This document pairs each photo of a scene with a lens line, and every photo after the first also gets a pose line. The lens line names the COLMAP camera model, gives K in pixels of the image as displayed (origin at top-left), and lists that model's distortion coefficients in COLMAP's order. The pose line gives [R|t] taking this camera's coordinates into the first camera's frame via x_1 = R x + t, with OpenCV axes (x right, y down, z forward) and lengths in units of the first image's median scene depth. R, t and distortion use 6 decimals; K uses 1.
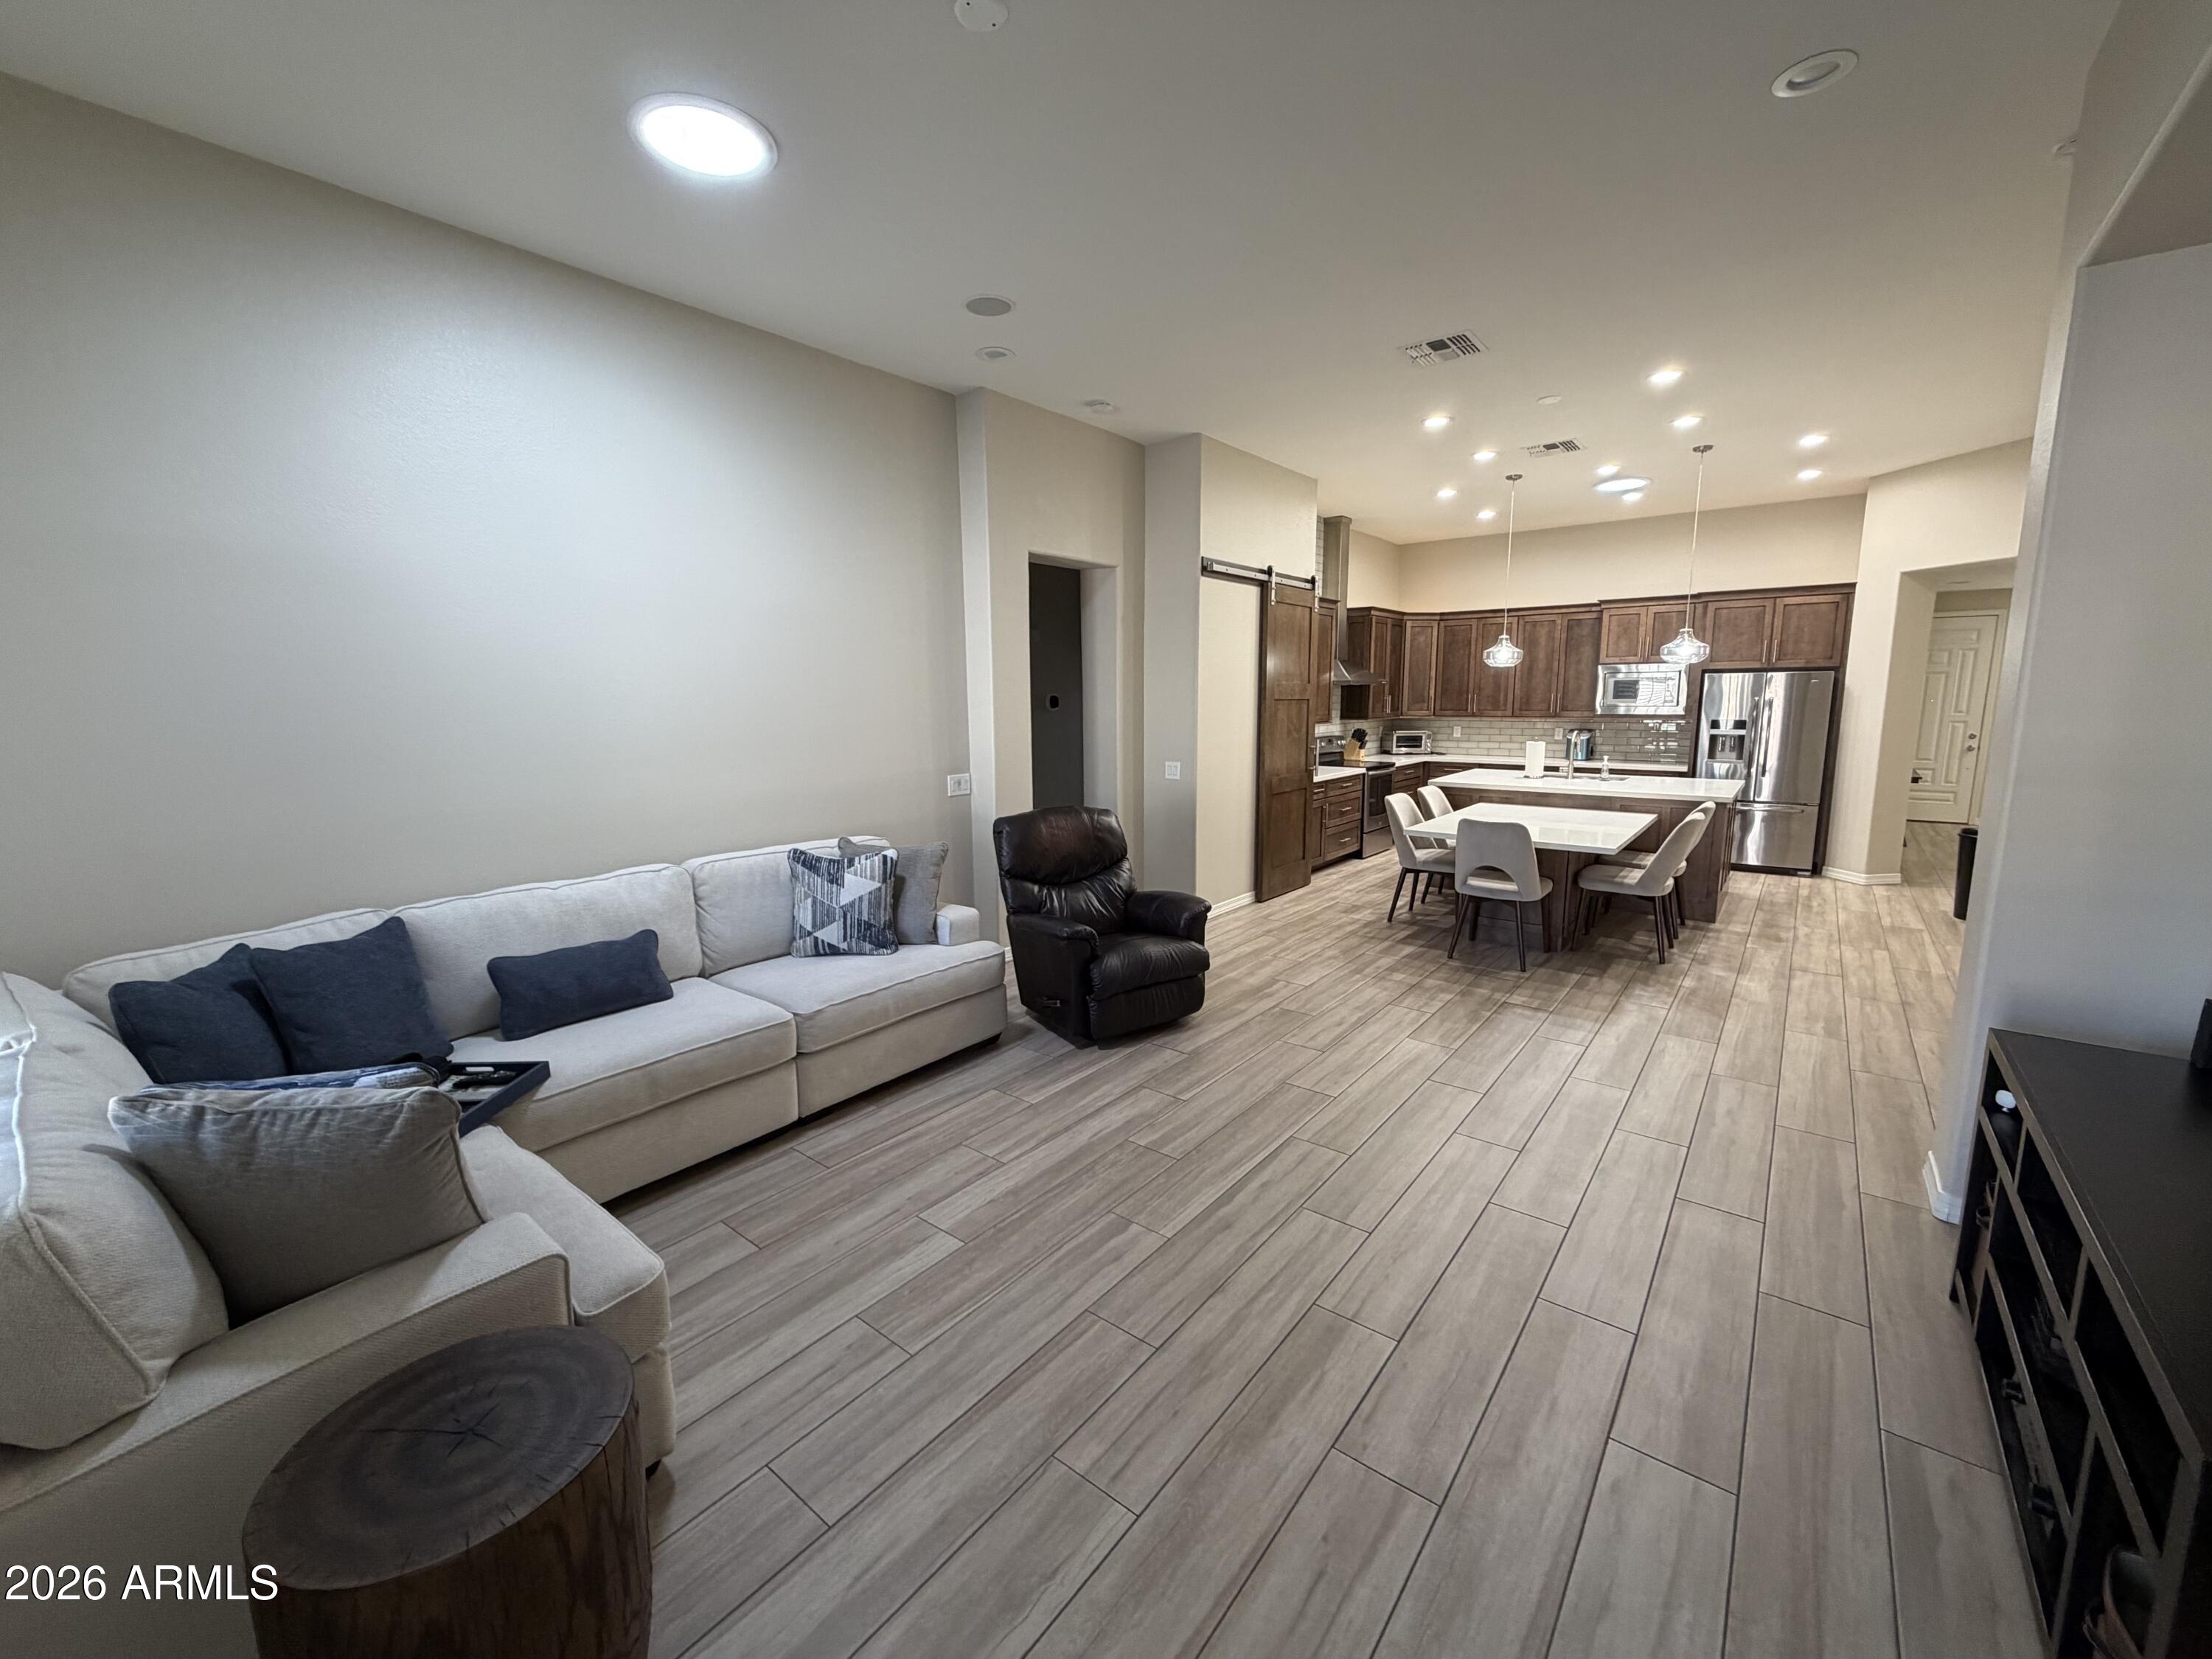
lens RADIAL K [[884.0, 0, 1101.2], [0, 884.0, 829.7], [0, 0, 1]] dist [0.001494, 0.000196]
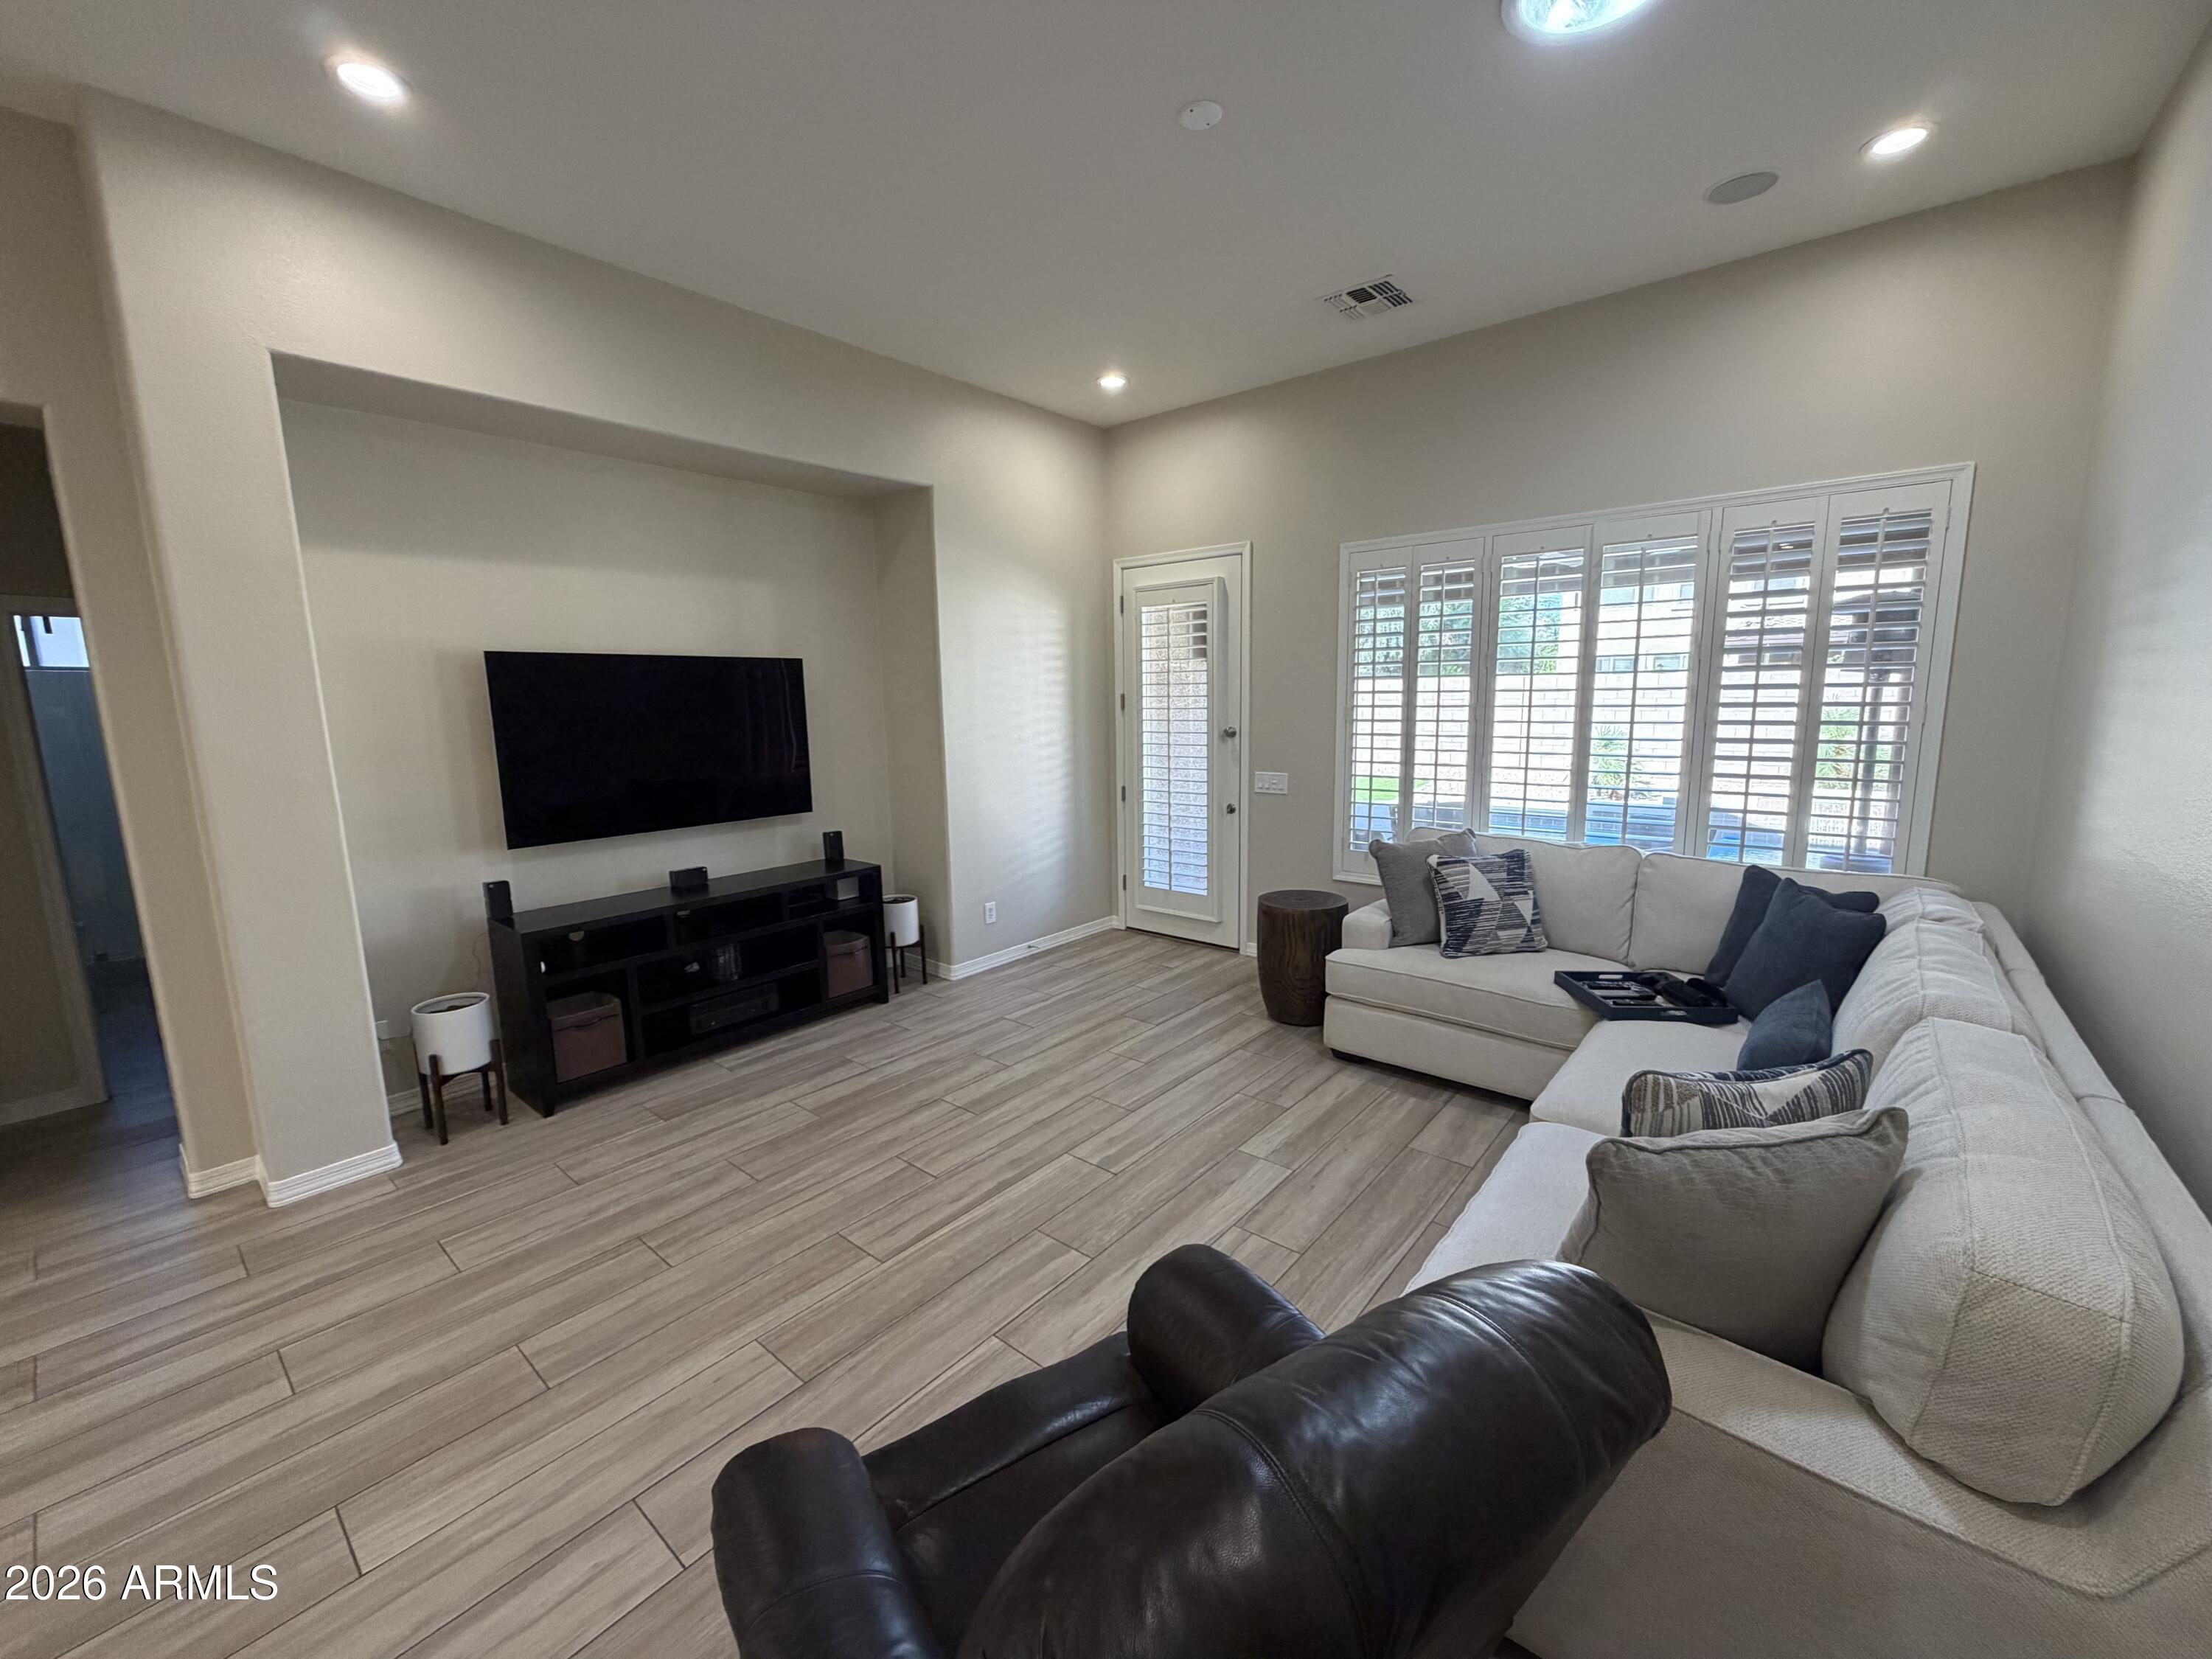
lens RADIAL K [[884.0, 0, 1101.2], [0, 884.0, 829.7], [0, 0, 1]] dist [0.001494, 0.000196]
pose [[-0.999496, 0.021872, 0.022989, -0.002201], [0.027818, 0.952521, 0.303200, -0.113253], [-0.015266, 0.303687, -0.952650, 0.727208]]
